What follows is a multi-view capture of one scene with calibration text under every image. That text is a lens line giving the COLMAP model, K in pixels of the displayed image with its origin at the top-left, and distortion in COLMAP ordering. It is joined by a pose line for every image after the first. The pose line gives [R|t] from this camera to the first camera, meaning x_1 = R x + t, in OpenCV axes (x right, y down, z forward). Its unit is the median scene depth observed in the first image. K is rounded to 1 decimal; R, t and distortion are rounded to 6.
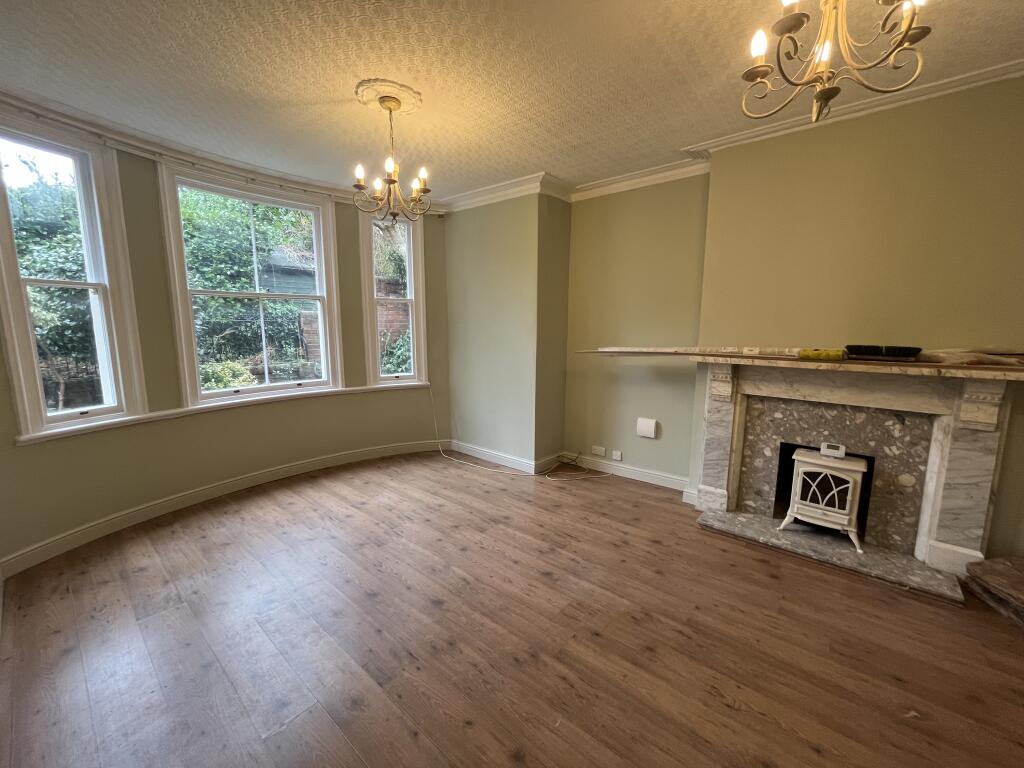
lens RADIAL K [[413.9, 0, 512.9], [0, 413.9, 384.3], [0, 0, 1]] dist [-0.002166, 0.000057]
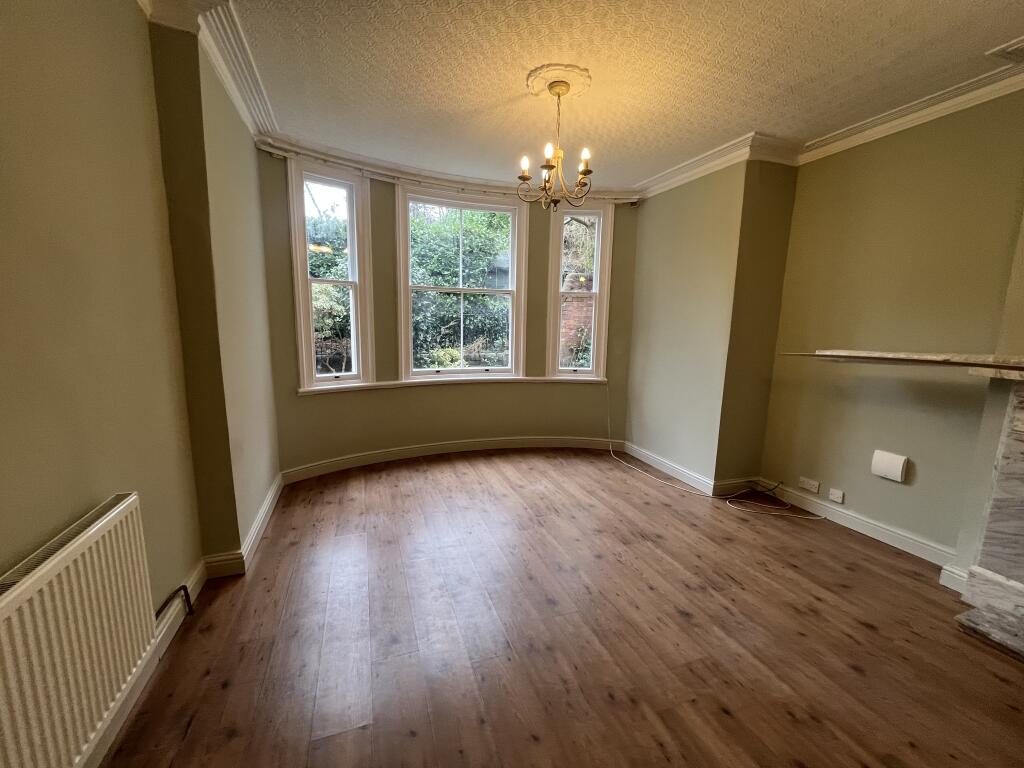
lens RADIAL K [[413.9, 0, 512.9], [0, 413.9, 384.3], [0, 0, 1]] dist [-0.002166, 0.000057]
pose [[0.871980, 0.089970, -0.481203, 0.097975], [-0.089802, 0.995684, 0.023435, 0.007135], [0.481234, 0.022778, 0.876296, 0.066534]]
